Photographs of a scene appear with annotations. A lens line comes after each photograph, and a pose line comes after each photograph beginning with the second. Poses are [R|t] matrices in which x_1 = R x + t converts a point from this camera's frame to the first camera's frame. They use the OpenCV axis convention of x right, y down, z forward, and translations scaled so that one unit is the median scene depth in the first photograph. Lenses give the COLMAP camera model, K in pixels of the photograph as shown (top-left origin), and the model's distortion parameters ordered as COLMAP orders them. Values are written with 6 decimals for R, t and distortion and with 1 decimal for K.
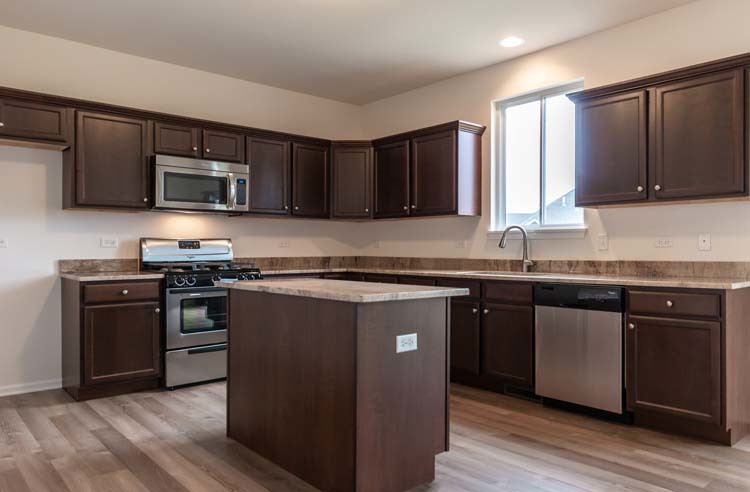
lens RADIAL K [[536.8, 0, 370.5], [0, 536.8, 250.7], [0, 0, 1]] dist [0.010018, -0.001031]
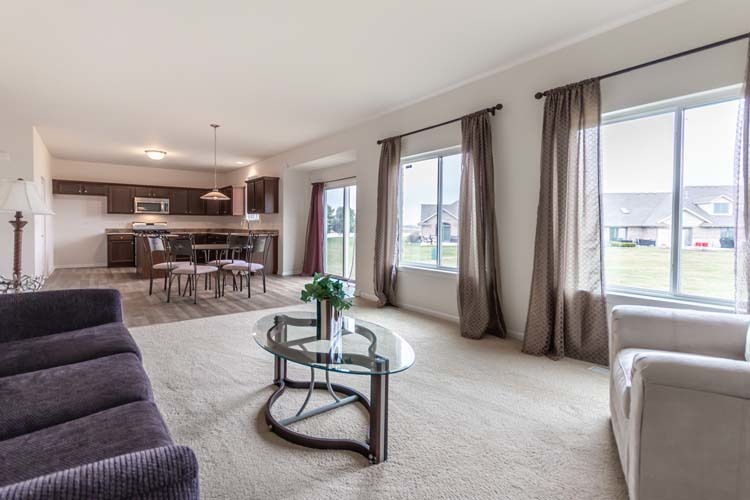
lens RADIAL K [[357.3, 0, 362.1], [0, 357.3, 230.0], [0, 0, 1]] dist [0.006638, 0.000015]
pose [[0.997819, 0.006279, -0.065708, 1.090861], [-0.005840, 0.999959, 0.006863, 0.000928], [0.065749, -0.006464, 0.997815, -1.063688]]
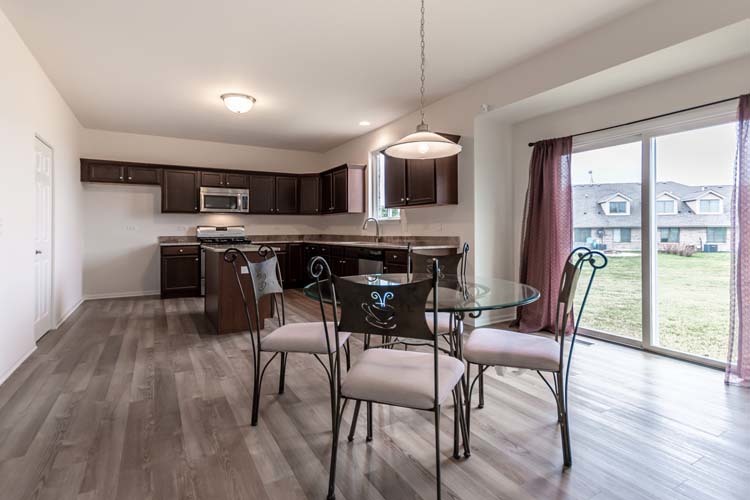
lens RADIAL K [[357.3, 0, 353.0], [0, 357.3, 225.3], [0, 0, 1]] dist [0.006638, 0.000015]
pose [[0.978079, -0.007479, -0.208099, 0.461711], [0.003465, 0.999801, -0.019648, 0.003669], [0.208204, 0.018496, 0.977910, -0.247943]]
